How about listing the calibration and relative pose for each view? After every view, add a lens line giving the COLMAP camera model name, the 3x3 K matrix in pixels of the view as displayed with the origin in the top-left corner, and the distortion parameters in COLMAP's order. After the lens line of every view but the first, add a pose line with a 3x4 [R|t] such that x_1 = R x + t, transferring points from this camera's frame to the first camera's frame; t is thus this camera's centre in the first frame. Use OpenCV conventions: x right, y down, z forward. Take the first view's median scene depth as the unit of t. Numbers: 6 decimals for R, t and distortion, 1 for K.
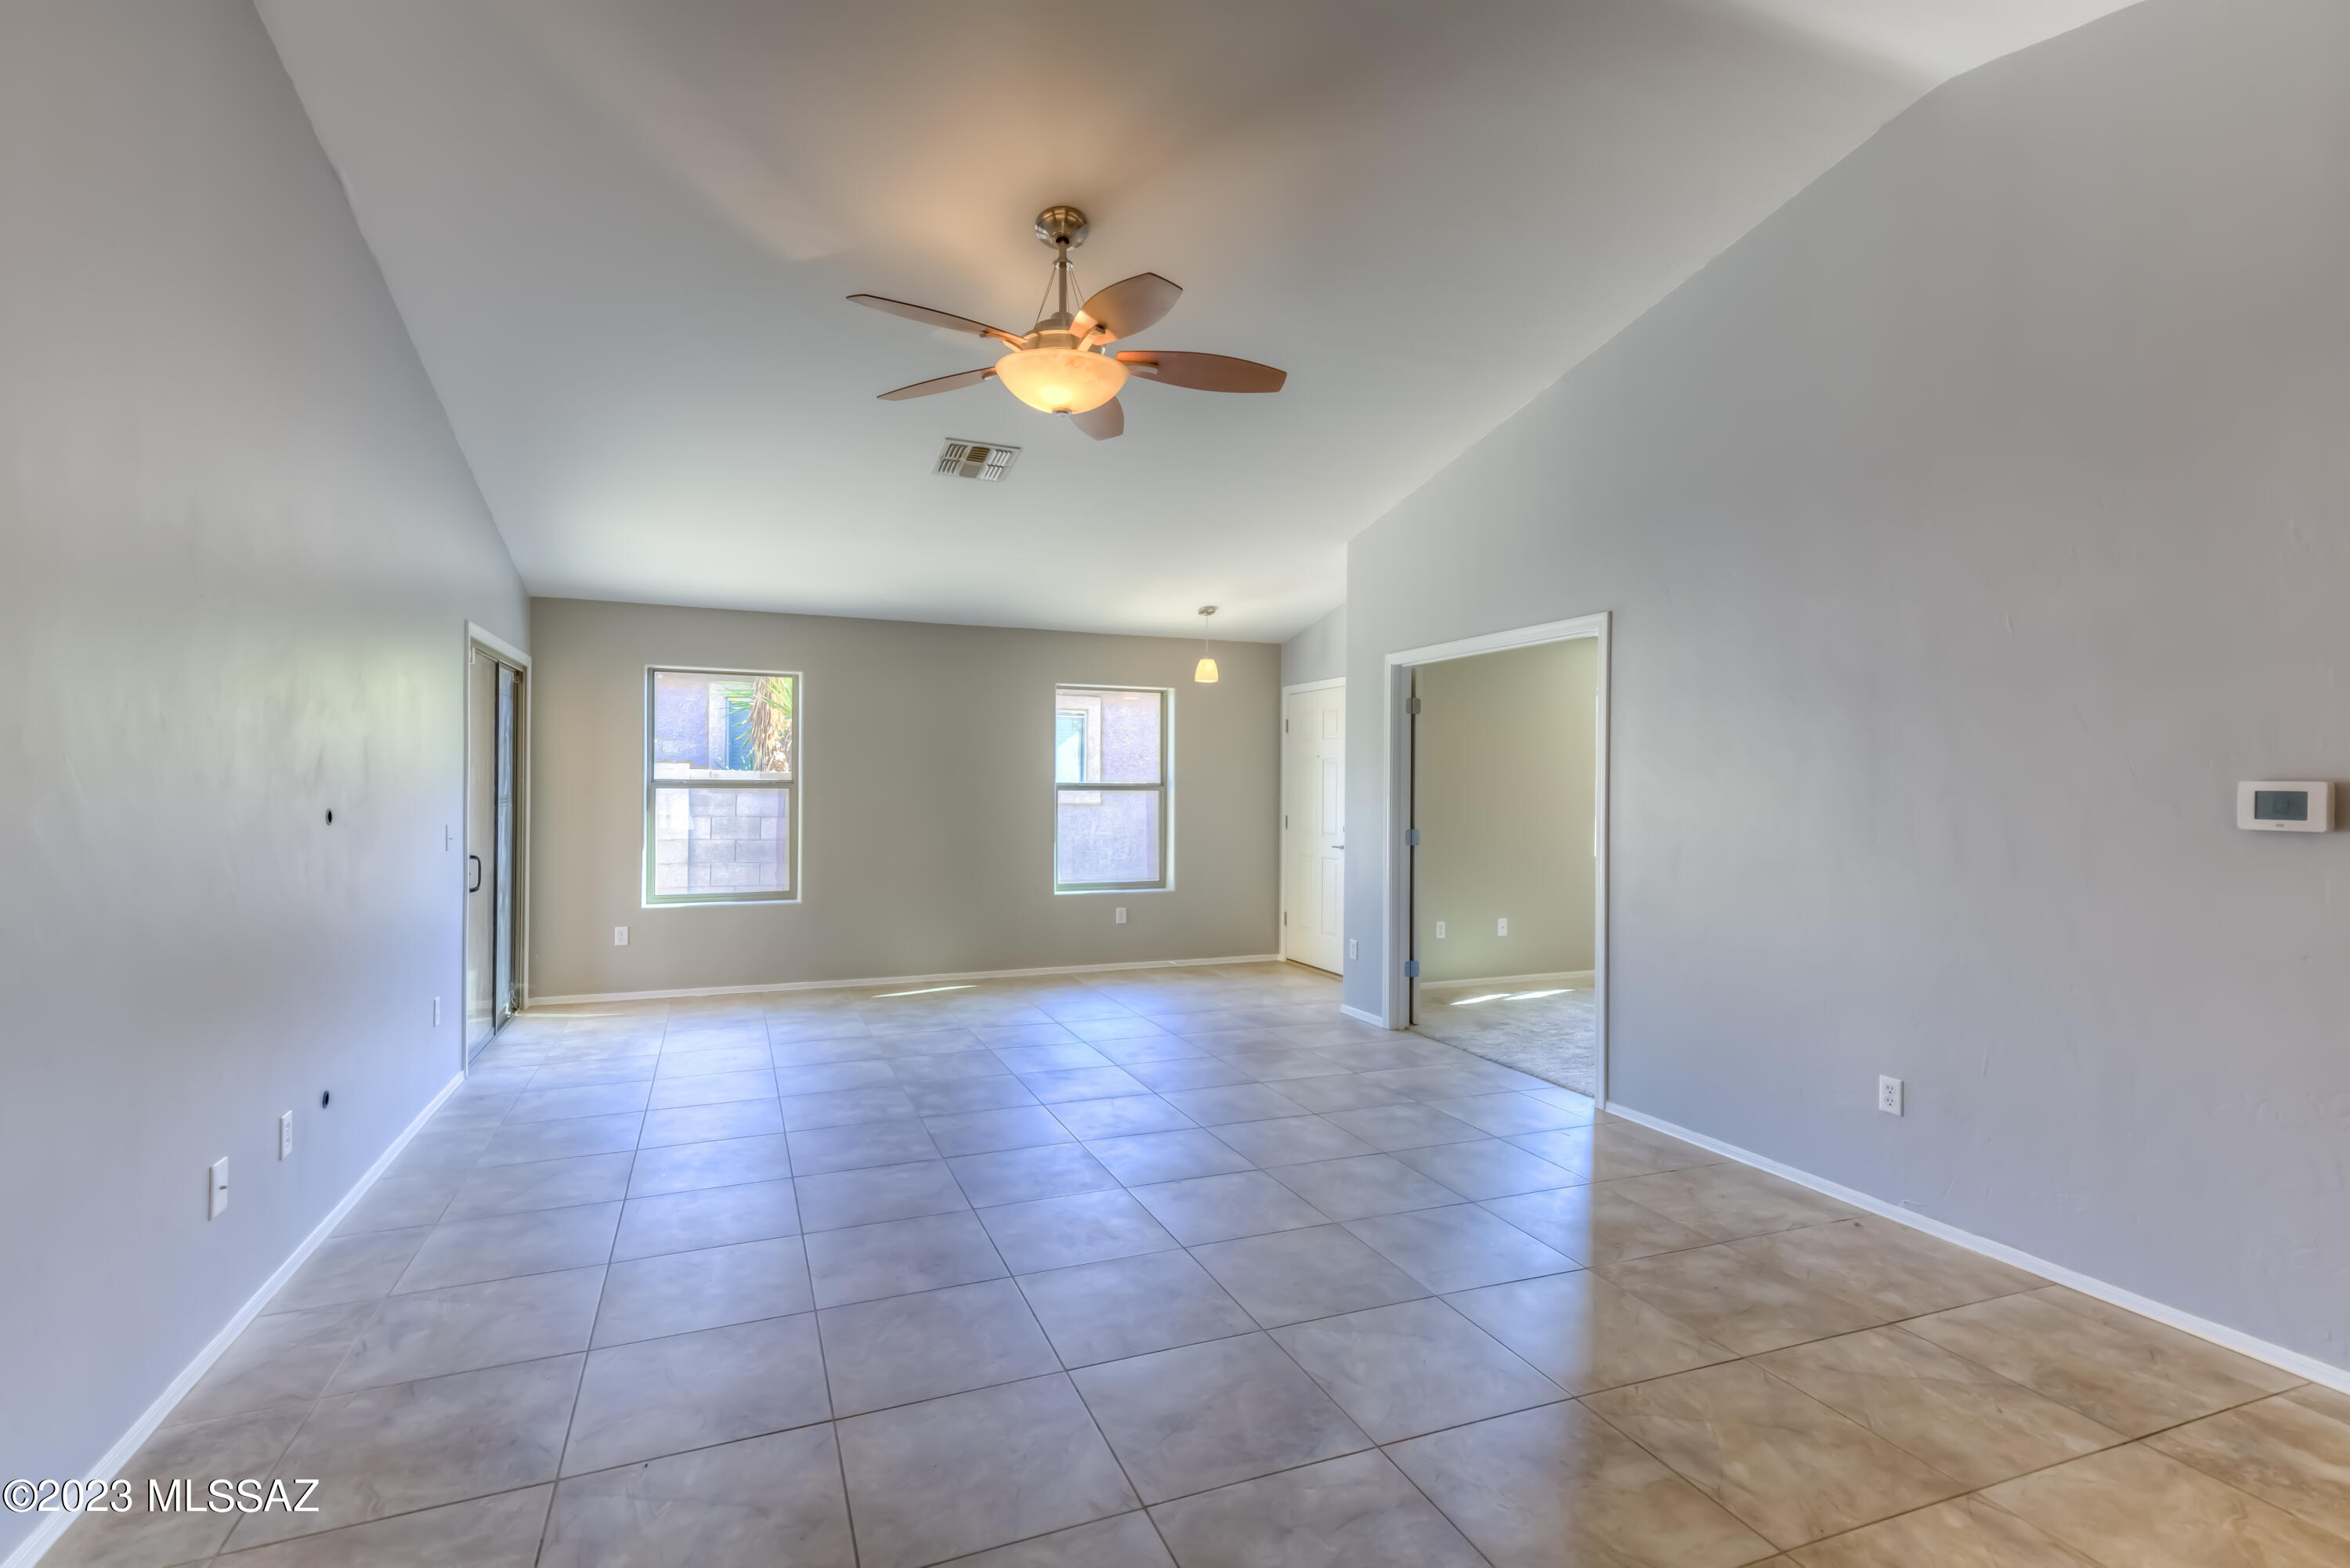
lens RADIAL K [[1121.2, 0, 1173.6], [0, 1121.2, 823.5], [0, 0, 1]] dist [0.035079, 0.000192]
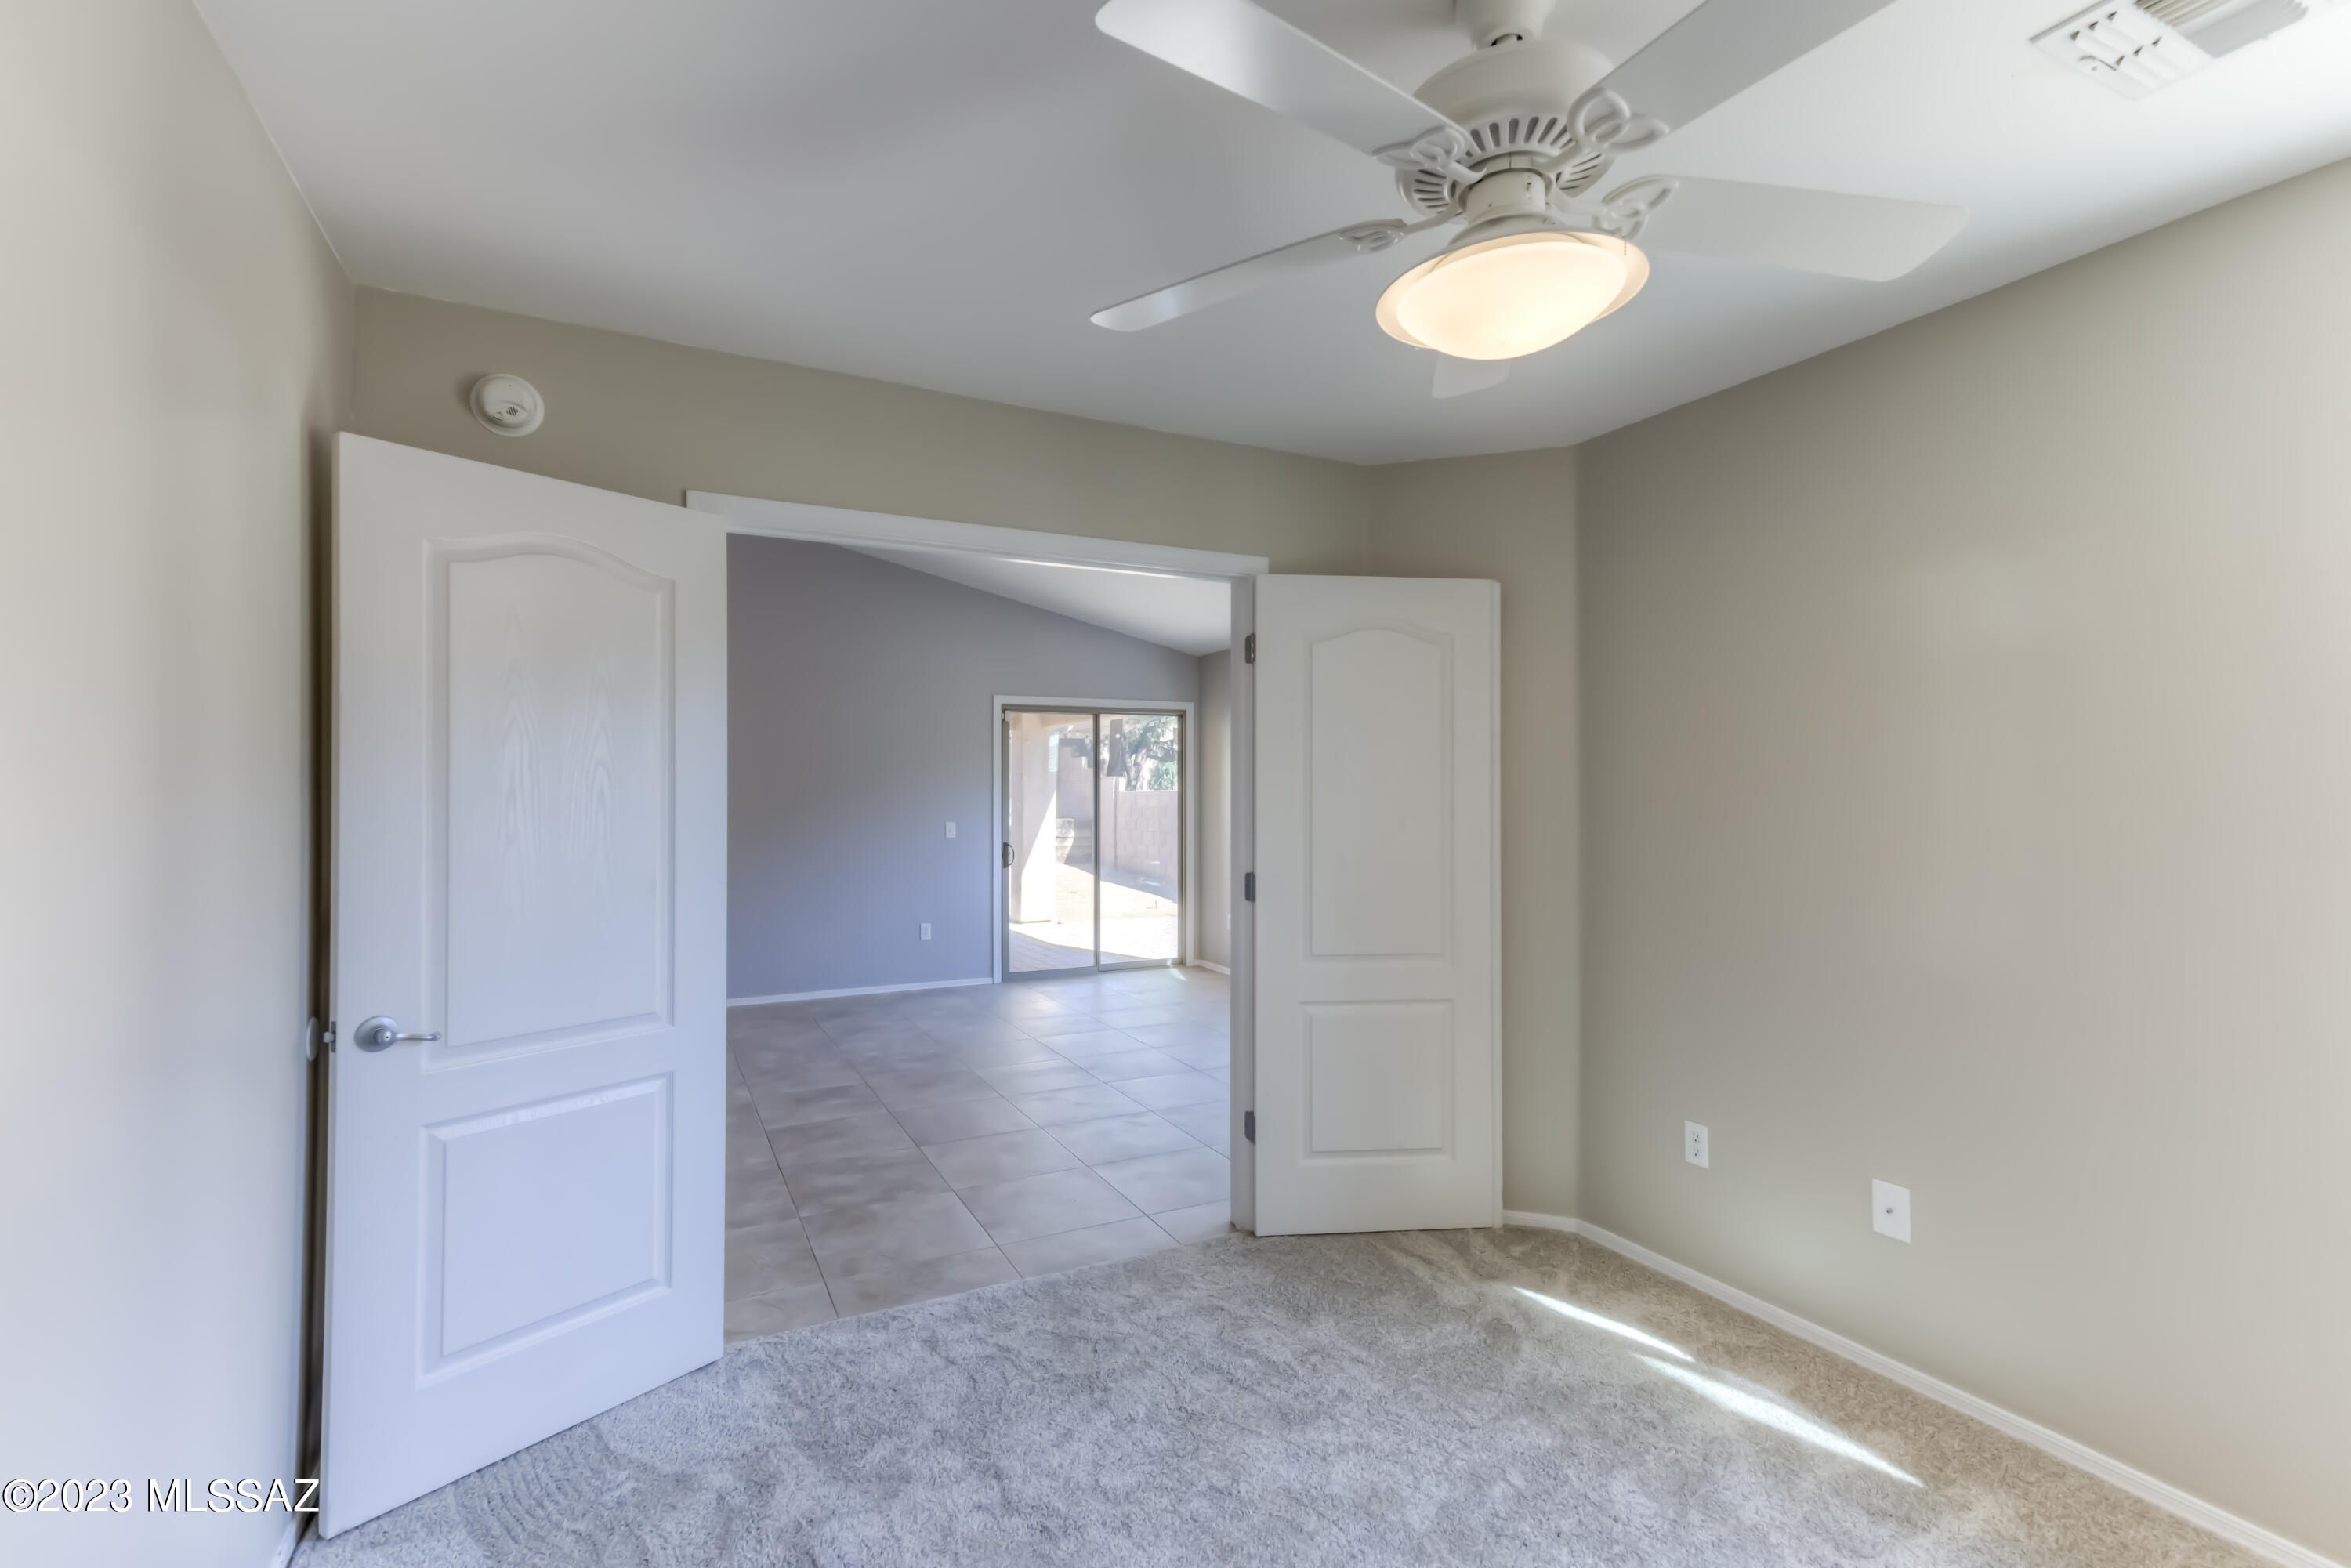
lens RADIAL K [[1054.6, 0, 1200.8], [0, 1054.6, 784.6], [0, 0, 1]] dist [0.000403, 0.000033]
pose [[0.100281, -0.014245, -0.994857, 1.216378], [-0.037485, 0.999134, -0.018085, -0.057600], [0.994253, 0.039106, 0.099660, 1.495359]]
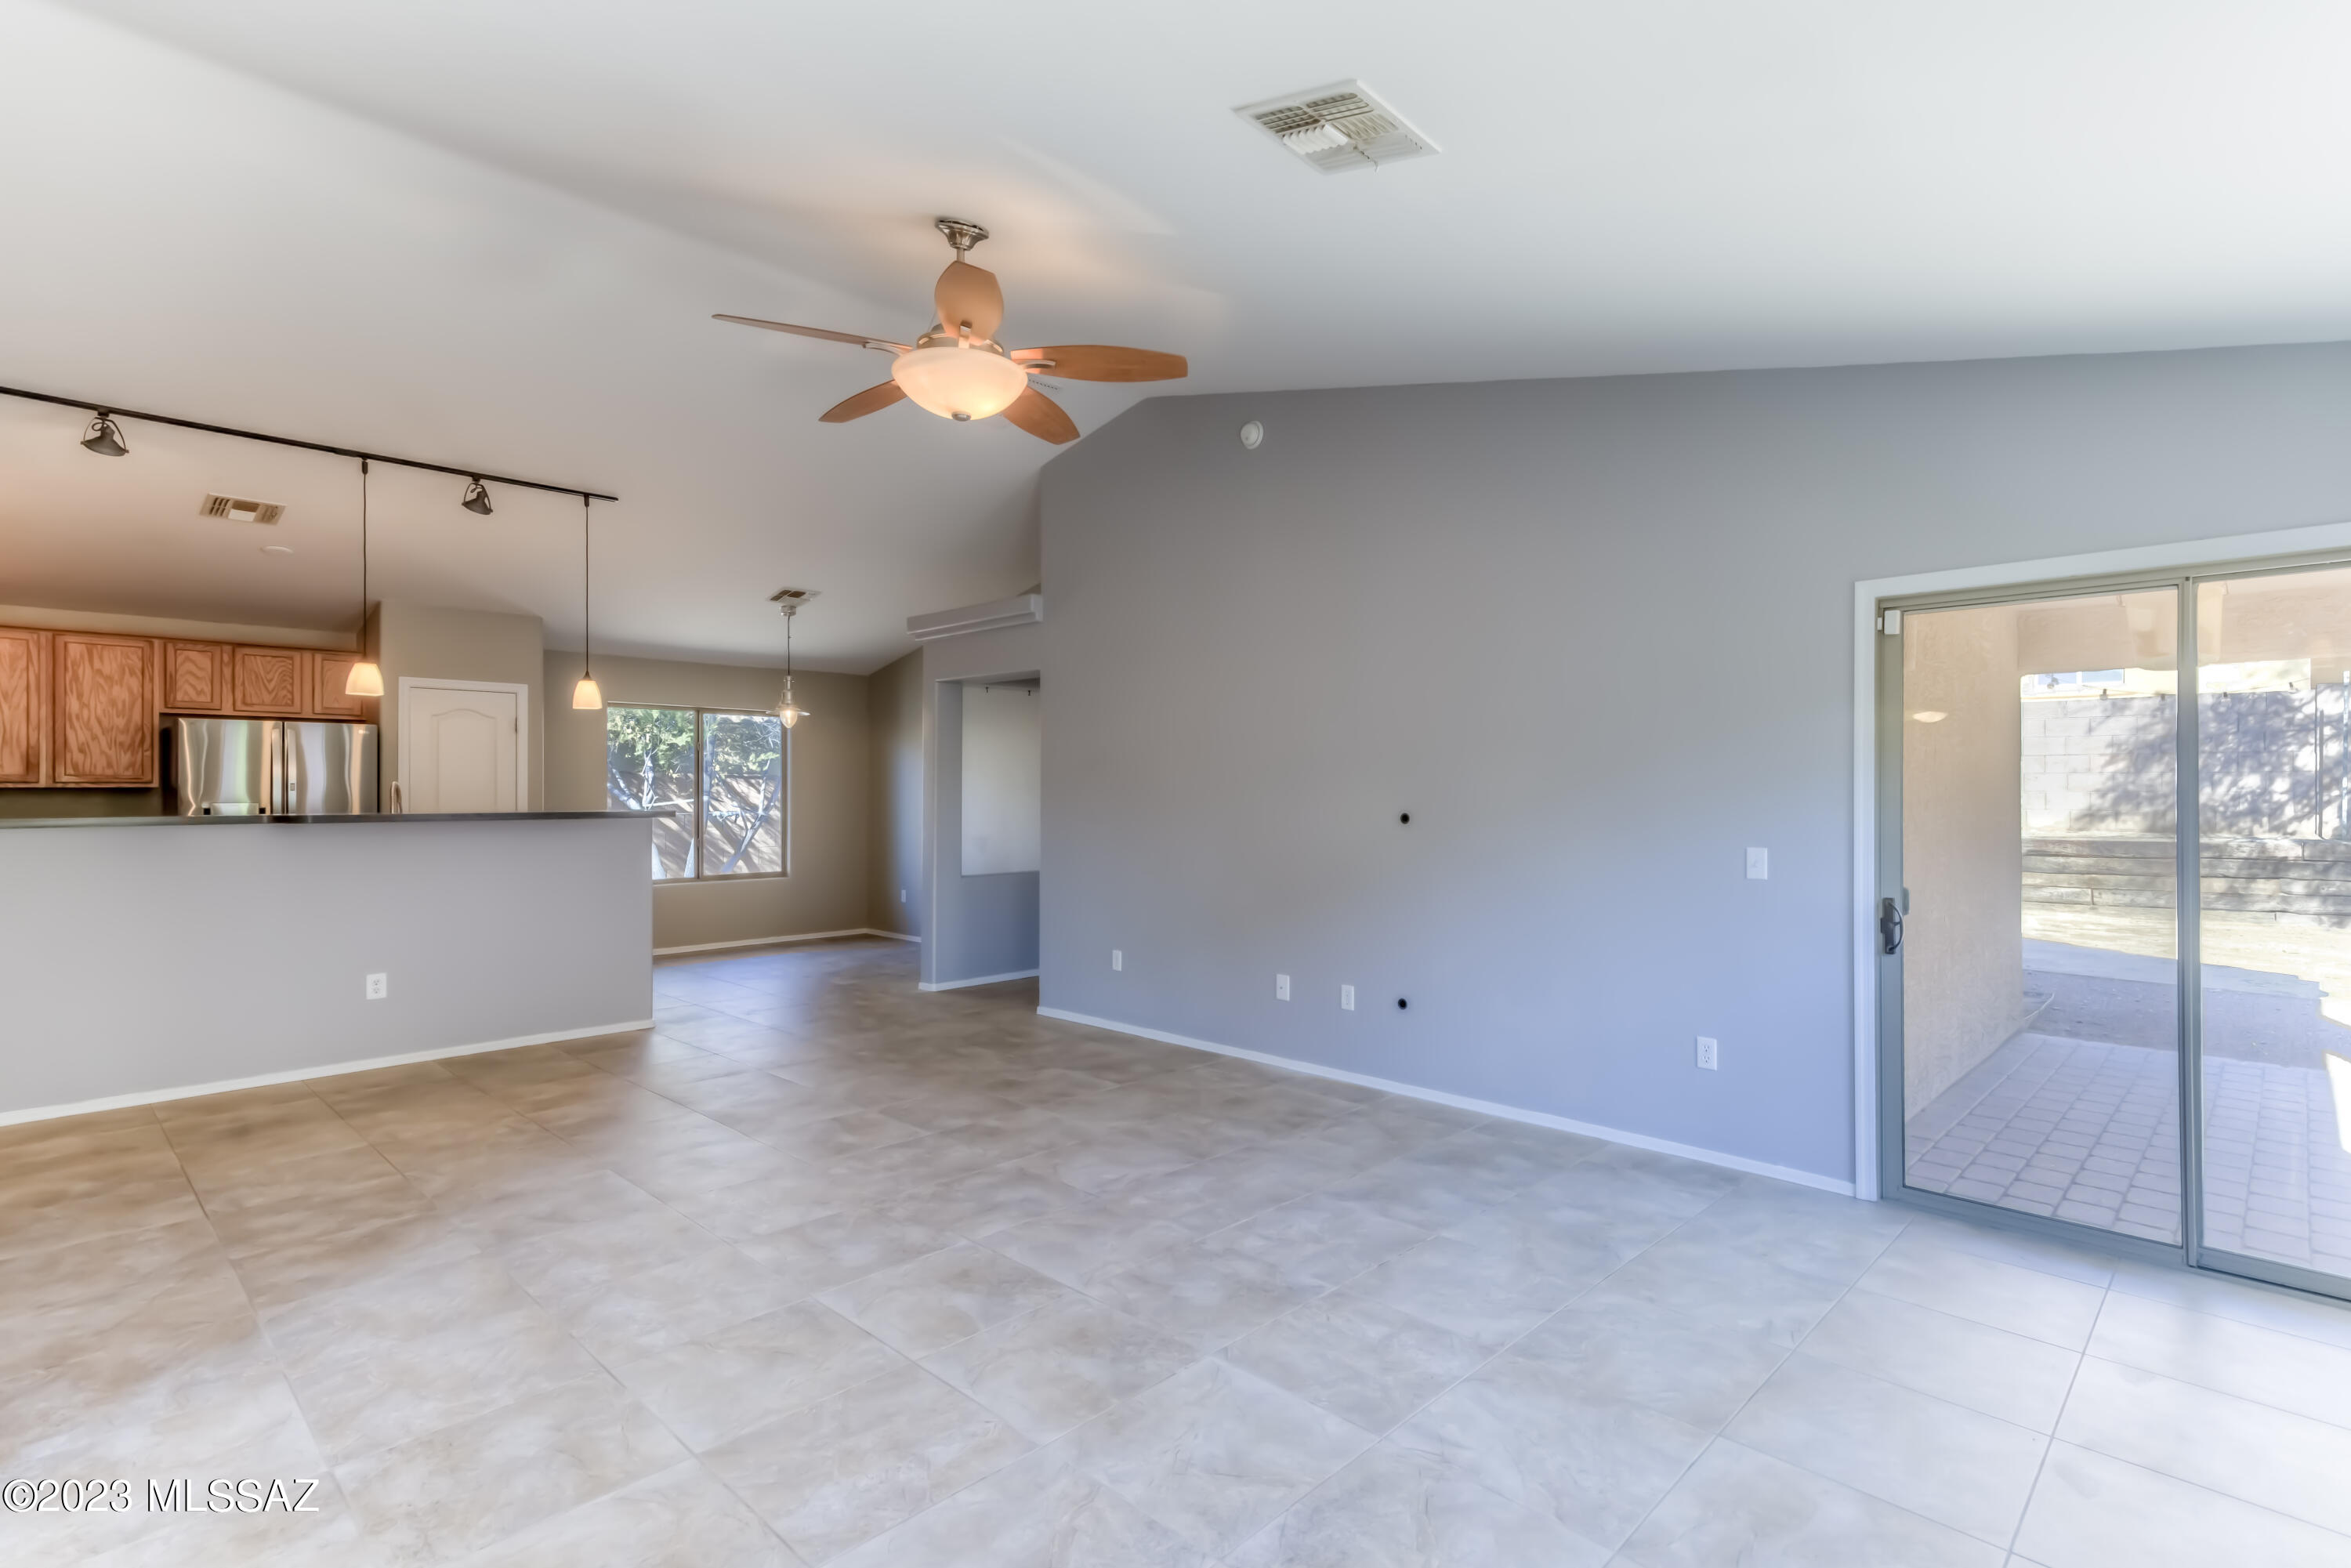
lens RADIAL K [[1145.6, 0, 1241.0], [0, 1145.6, 788.3], [0, 0, 1]] dist [0.019699, 0.000227]
pose [[-0.906411, -0.010647, -0.422264, 0.103166], [-0.025271, 0.999258, 0.029049, -0.081089], [0.421641, 0.037001, -0.906008, 2.009539]]
